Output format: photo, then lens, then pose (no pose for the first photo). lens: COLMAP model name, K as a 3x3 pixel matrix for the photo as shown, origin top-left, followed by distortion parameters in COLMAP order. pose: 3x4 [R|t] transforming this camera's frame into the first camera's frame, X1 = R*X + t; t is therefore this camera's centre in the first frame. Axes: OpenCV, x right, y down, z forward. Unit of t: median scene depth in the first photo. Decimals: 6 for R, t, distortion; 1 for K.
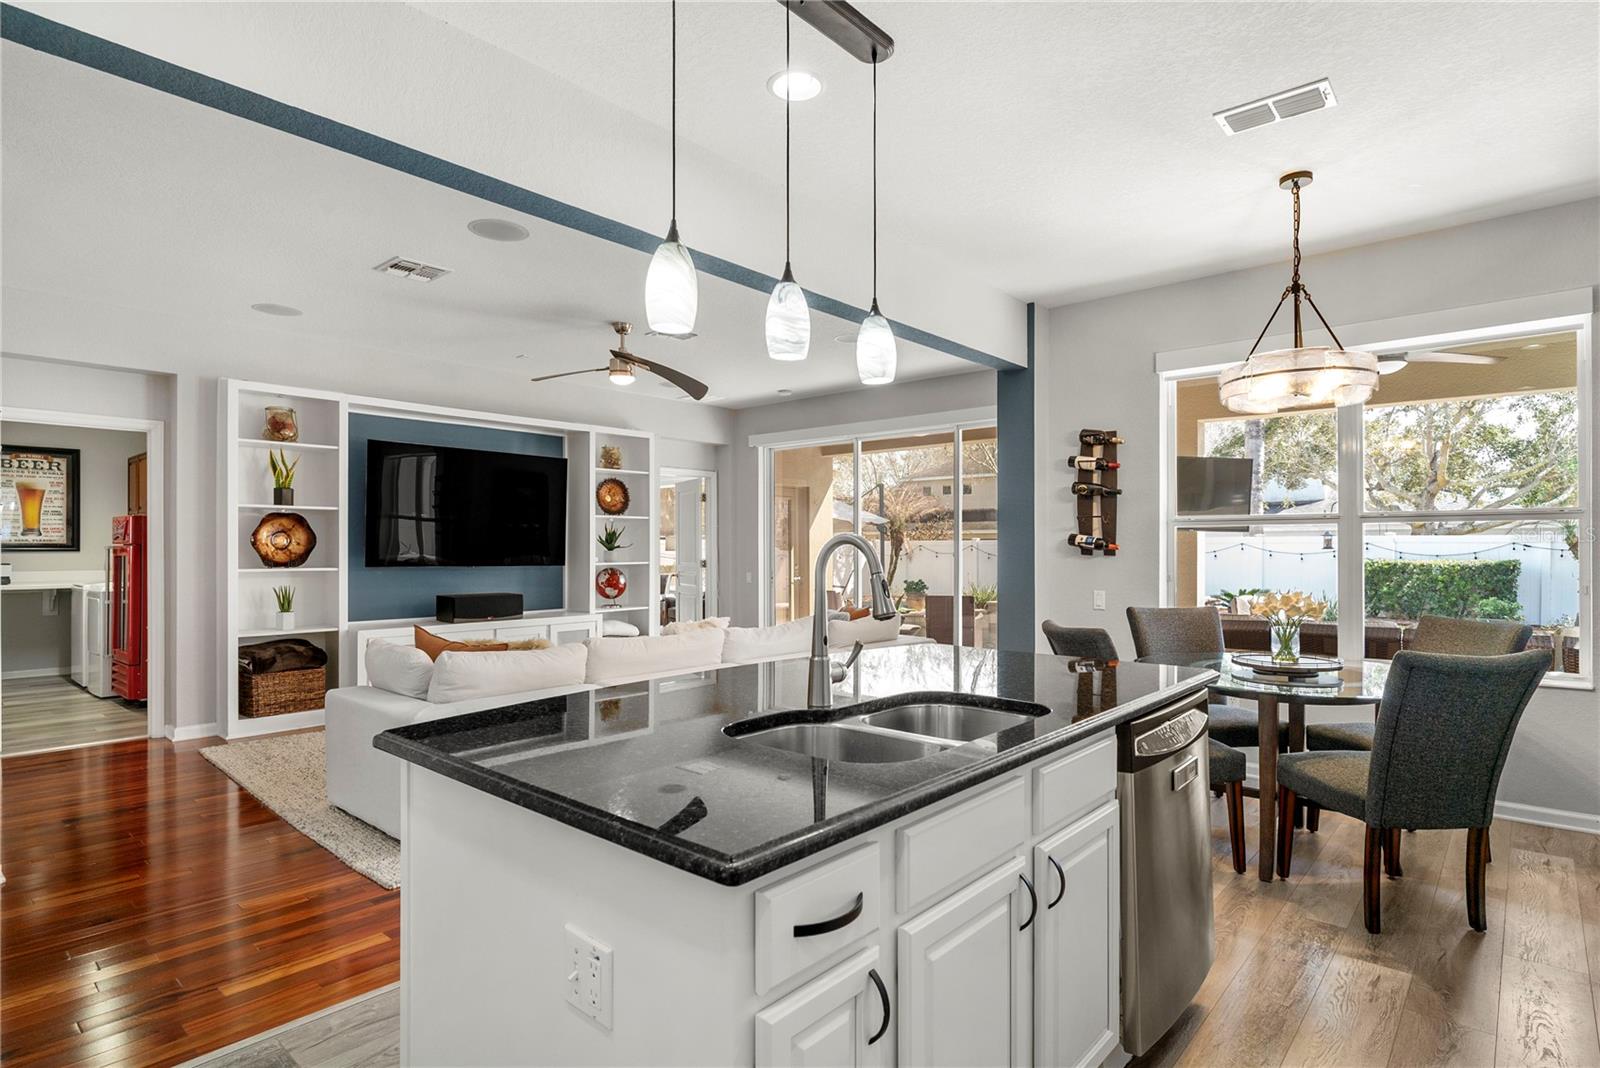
lens RADIAL K [[834.5, 0, 803.4], [0, 834.5, 547.1], [0, 0, 1]] dist [-0.003314, 0.002493]
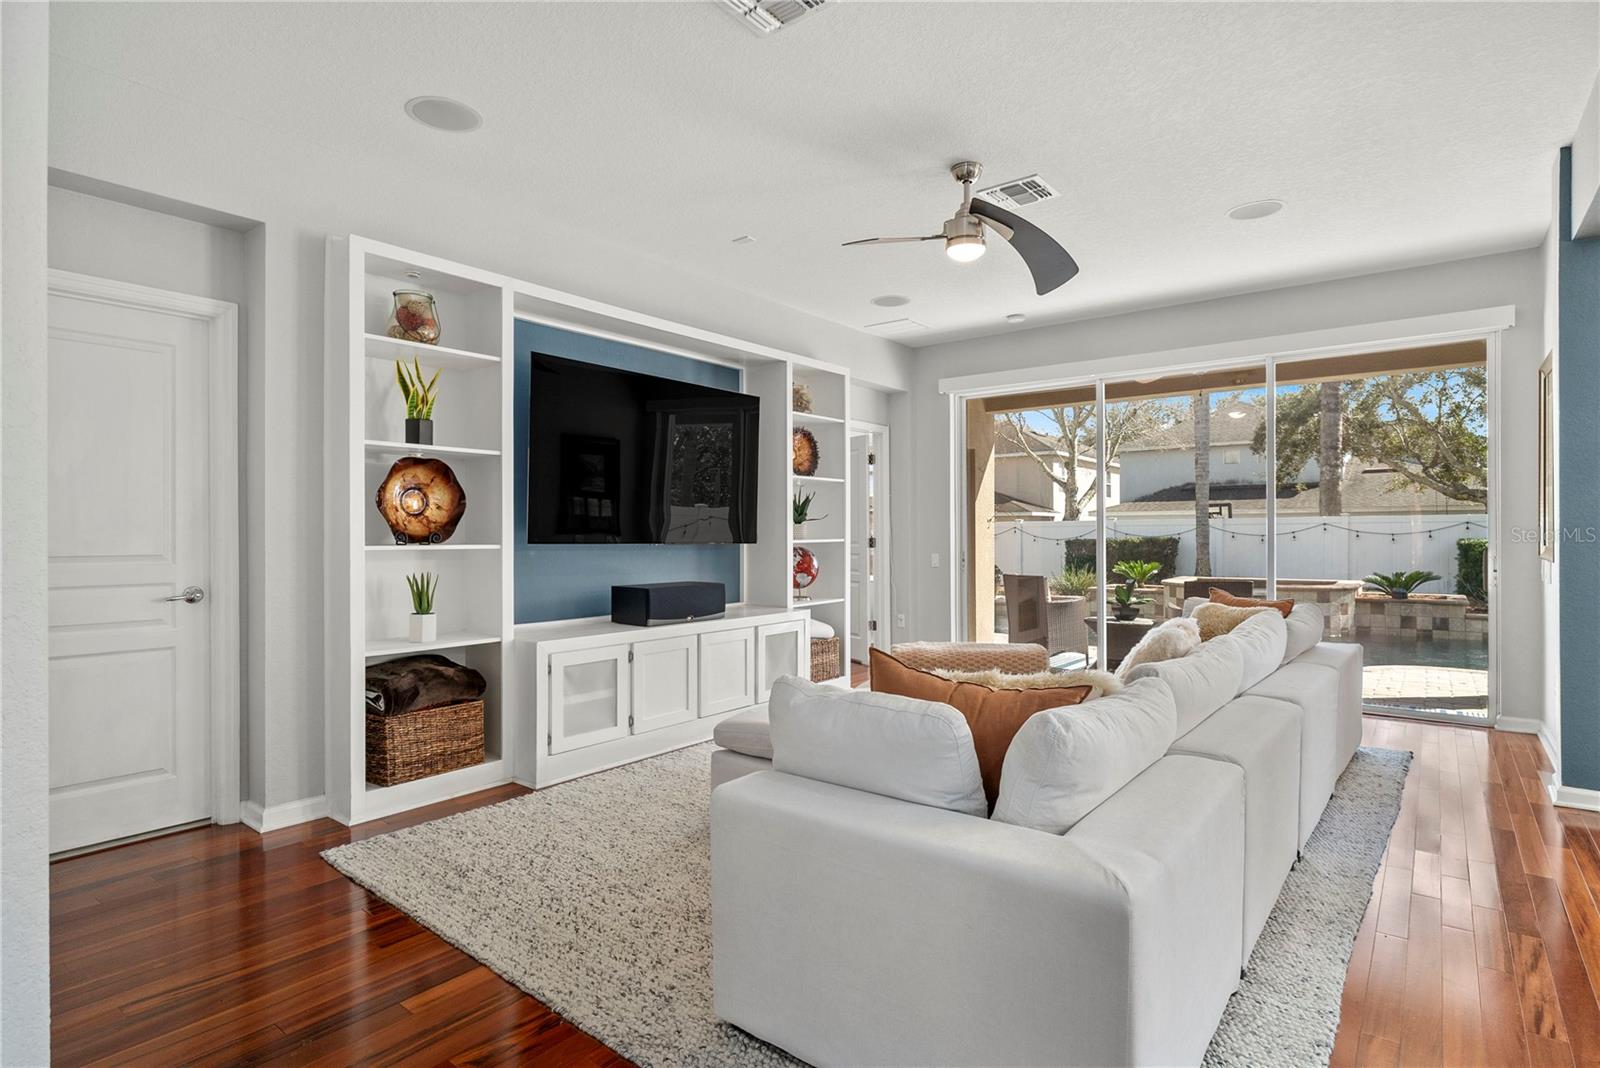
lens RADIAL K [[834.5, 0, 802.6], [0, 834.5, 534.6], [0, 0, 1]] dist [-0.003314, 0.002493]
pose [[0.998083, -0.002608, 0.061827, -0.372072], [0.002519, 0.999996, 0.001516, 0.017160], [-0.061830, -0.001357, 0.998086, 0.346949]]
